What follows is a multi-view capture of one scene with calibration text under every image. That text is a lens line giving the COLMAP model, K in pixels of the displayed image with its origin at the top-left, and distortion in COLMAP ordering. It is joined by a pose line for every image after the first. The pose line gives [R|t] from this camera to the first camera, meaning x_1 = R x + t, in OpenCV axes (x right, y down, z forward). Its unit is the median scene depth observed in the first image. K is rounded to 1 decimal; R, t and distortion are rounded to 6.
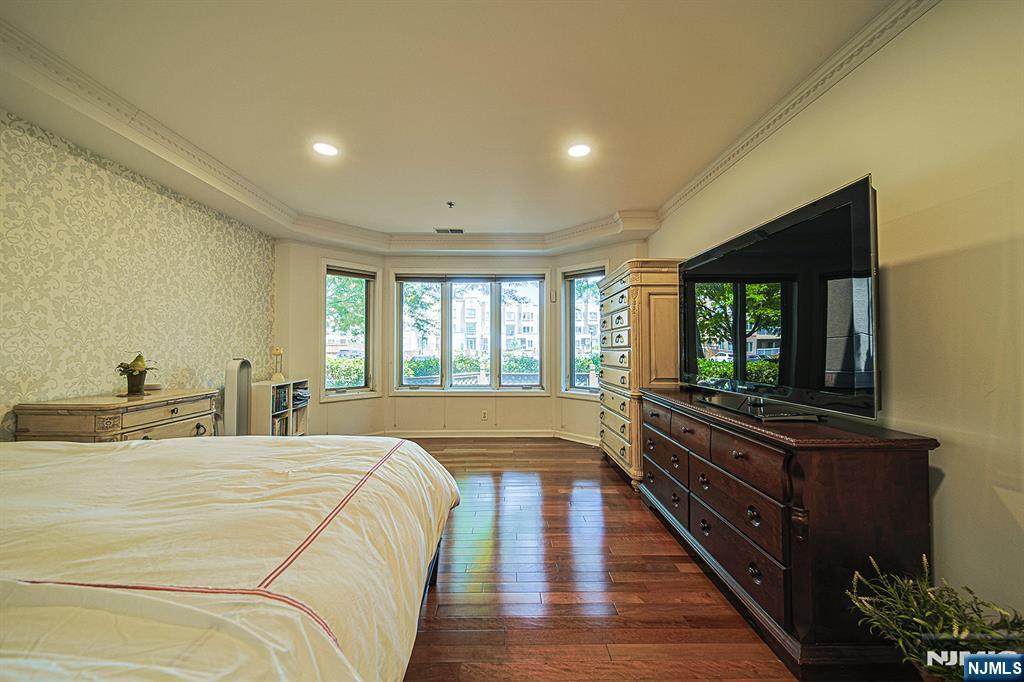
lens RADIAL K [[394.6, 0, 521.8], [0, 394.6, 332.8], [0, 0, 1]] dist [-0.000876, -0.003532]
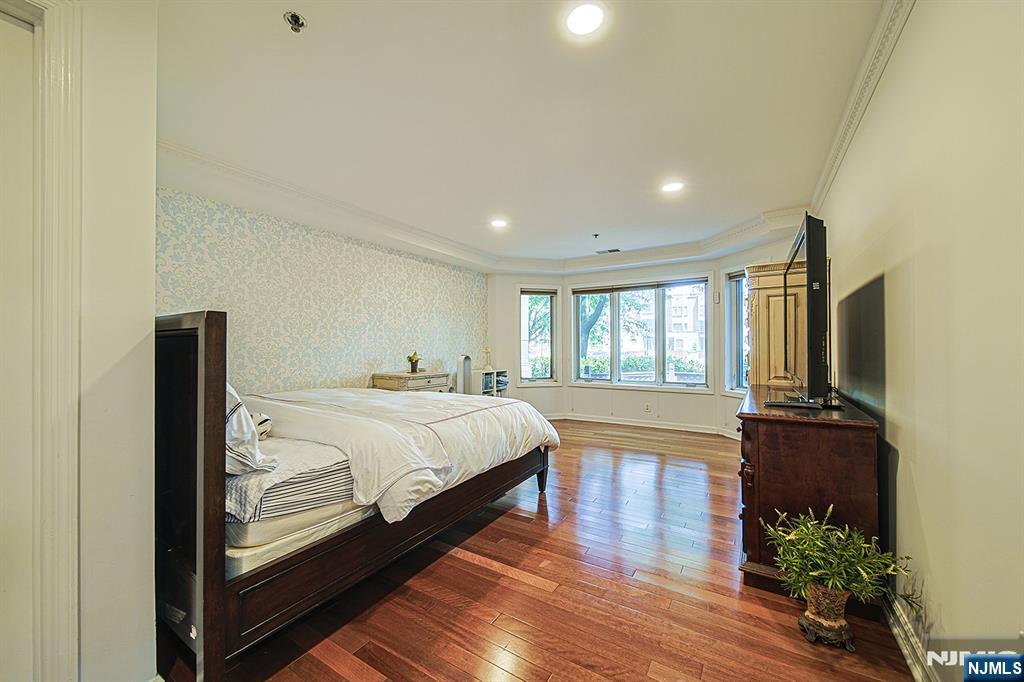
lens RADIAL K [[394.6, 0, 521.8], [0, 394.6, 332.8], [0, 0, 1]] dist [-0.000876, -0.003532]
pose [[0.852069, -0.023137, -0.522917, 0.301855], [0.022282, 0.999720, -0.007927, -0.006845], [0.522954, -0.004897, 0.852347, -0.234410]]
